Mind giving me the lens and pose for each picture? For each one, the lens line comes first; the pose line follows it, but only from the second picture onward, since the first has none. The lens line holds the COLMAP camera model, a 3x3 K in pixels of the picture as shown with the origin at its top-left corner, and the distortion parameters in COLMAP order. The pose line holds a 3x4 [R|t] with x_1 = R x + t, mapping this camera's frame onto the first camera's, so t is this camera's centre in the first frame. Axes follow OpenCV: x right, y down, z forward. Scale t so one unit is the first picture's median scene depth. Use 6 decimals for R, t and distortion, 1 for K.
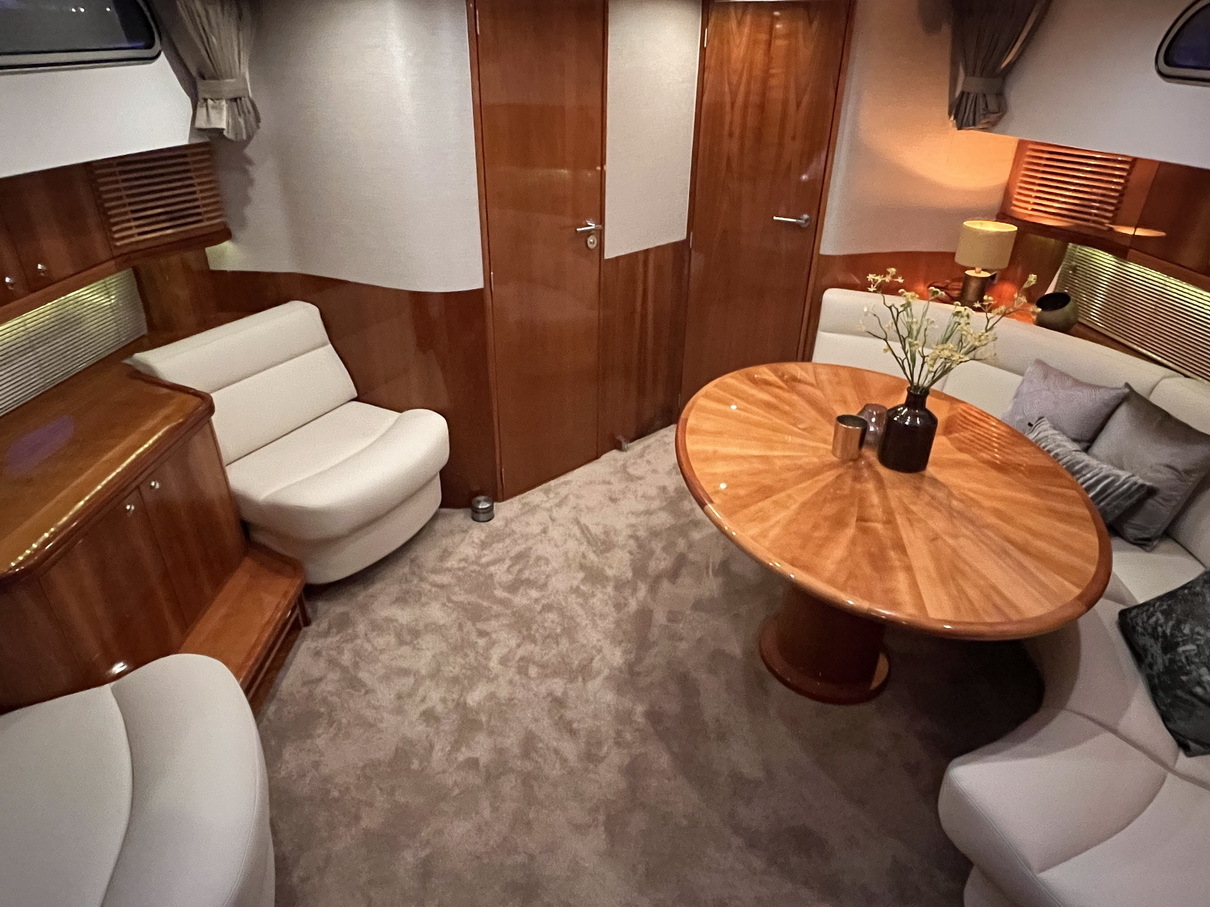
lens RADIAL K [[724.0, 0, 602.0], [0, 724.0, 451.5], [0, 0, 1]] dist [-0.003018, -0.000720]
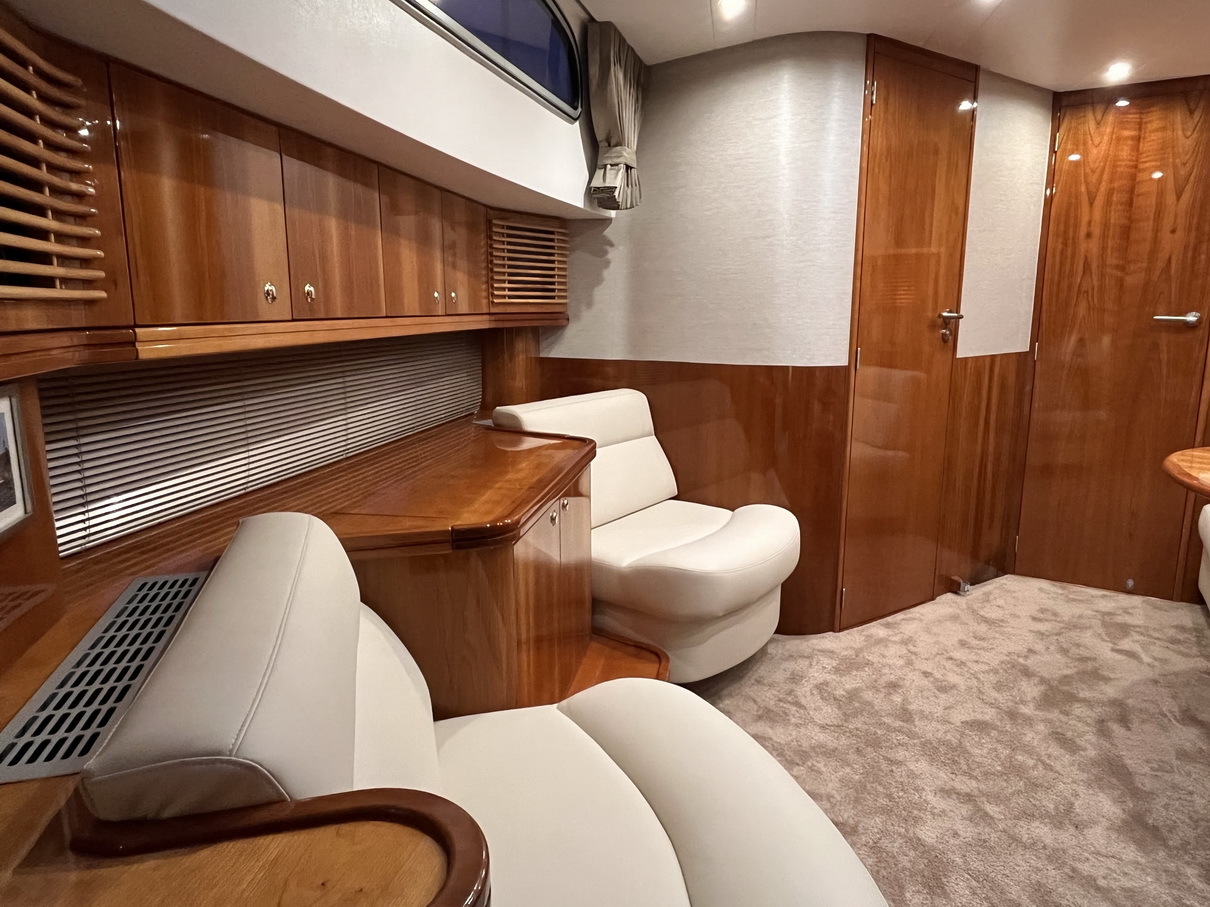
lens RADIAL K [[783.5, 0, 598.3], [0, 783.5, 452.1], [0, 0, 1]] dist [0.000986, -0.002007]
pose [[0.986174, 0.017699, -0.164764, -0.284770], [-0.068918, 0.948019, -0.310660, 0.184369], [0.150701, 0.317720, 0.936132, 0.073932]]
